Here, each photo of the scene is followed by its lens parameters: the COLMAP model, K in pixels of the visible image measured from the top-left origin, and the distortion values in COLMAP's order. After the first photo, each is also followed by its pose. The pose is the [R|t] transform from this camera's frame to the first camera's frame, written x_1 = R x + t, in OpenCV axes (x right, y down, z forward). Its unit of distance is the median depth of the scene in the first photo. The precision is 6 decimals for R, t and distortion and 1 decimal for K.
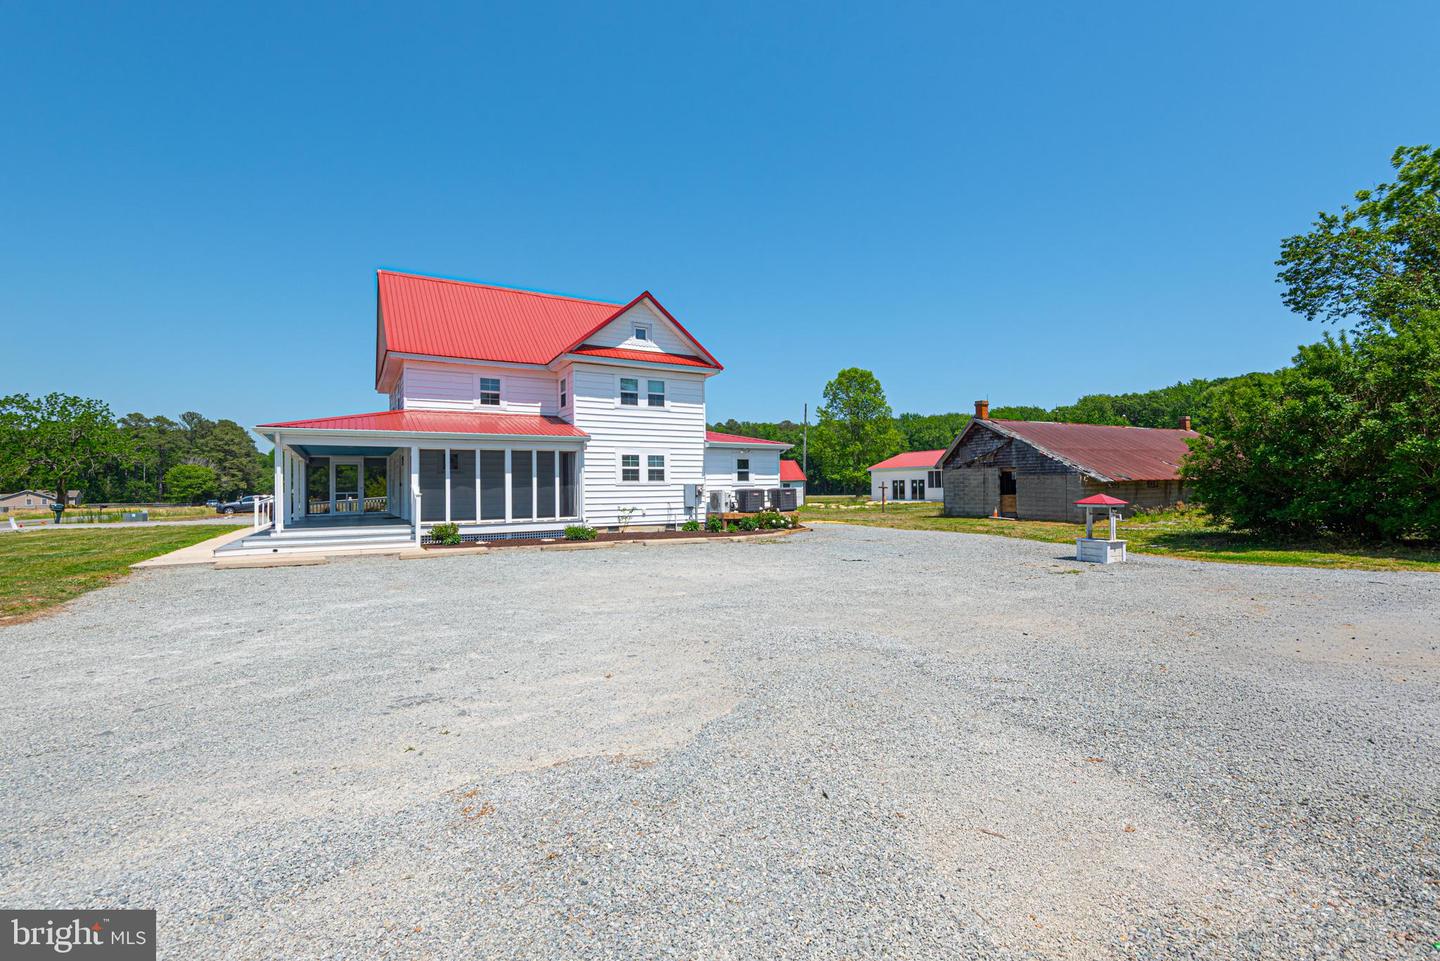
lens RADIAL K [[665.1, 0, 715.3], [0, 665.1, 483.4], [0, 0, 1]] dist [0.015544, -0.007541]
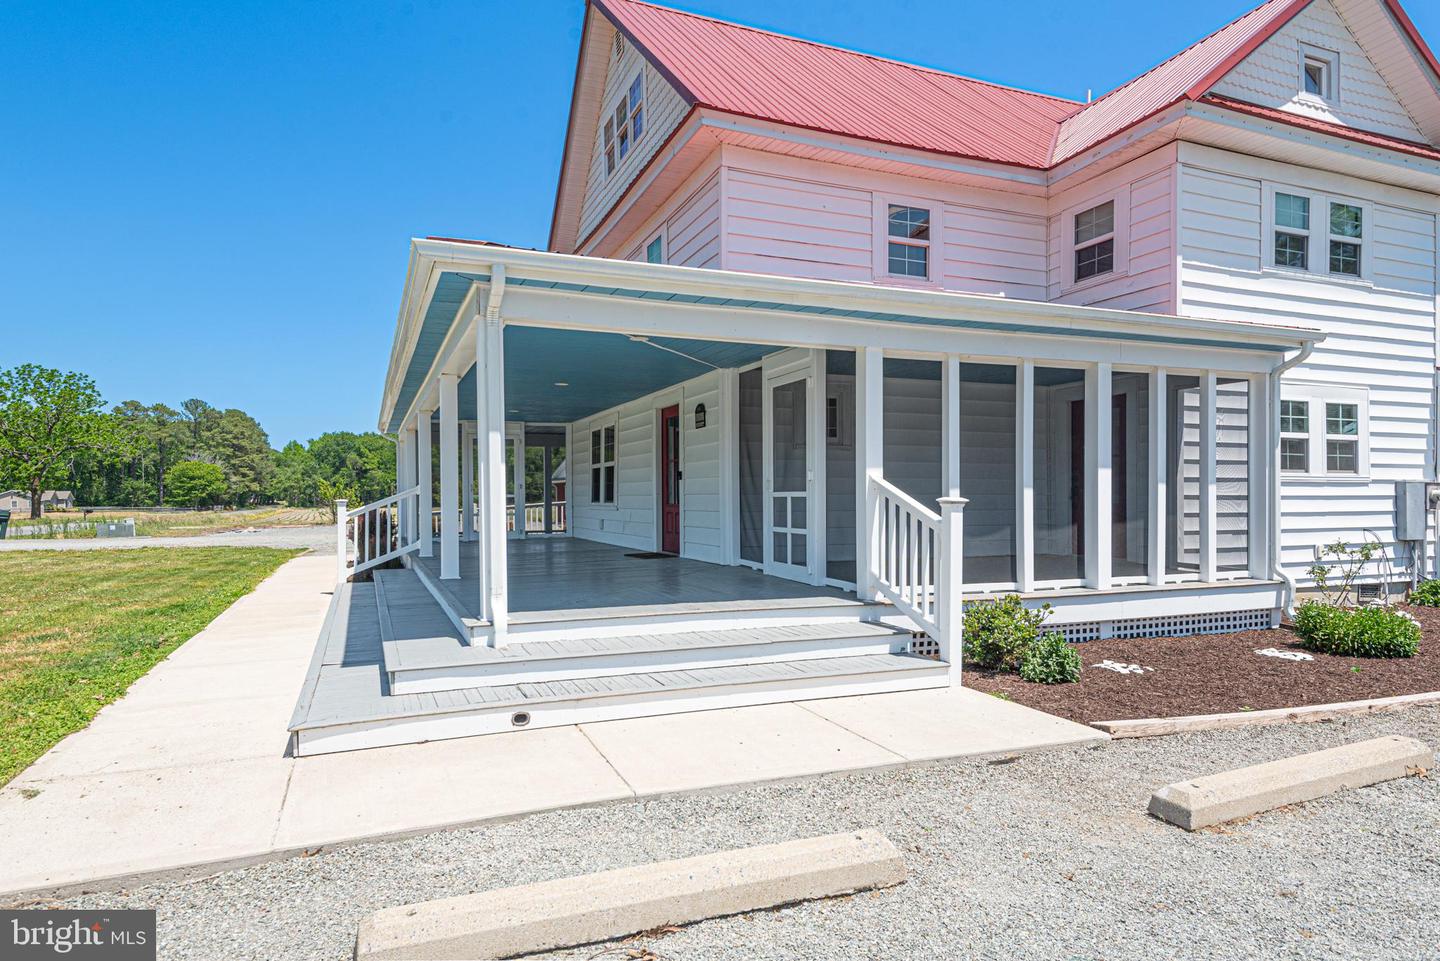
lens RADIAL K [[822.5, 0, 734.9], [0, 822.5, 507.6], [0, 0, 1]] dist [0.024653, -0.003567]
pose [[0.996075, 0.012428, -0.087635, -0.153098], [-0.010661, 0.999731, 0.020612, 0.004178], [0.087867, -0.019597, 0.995939, 0.194676]]
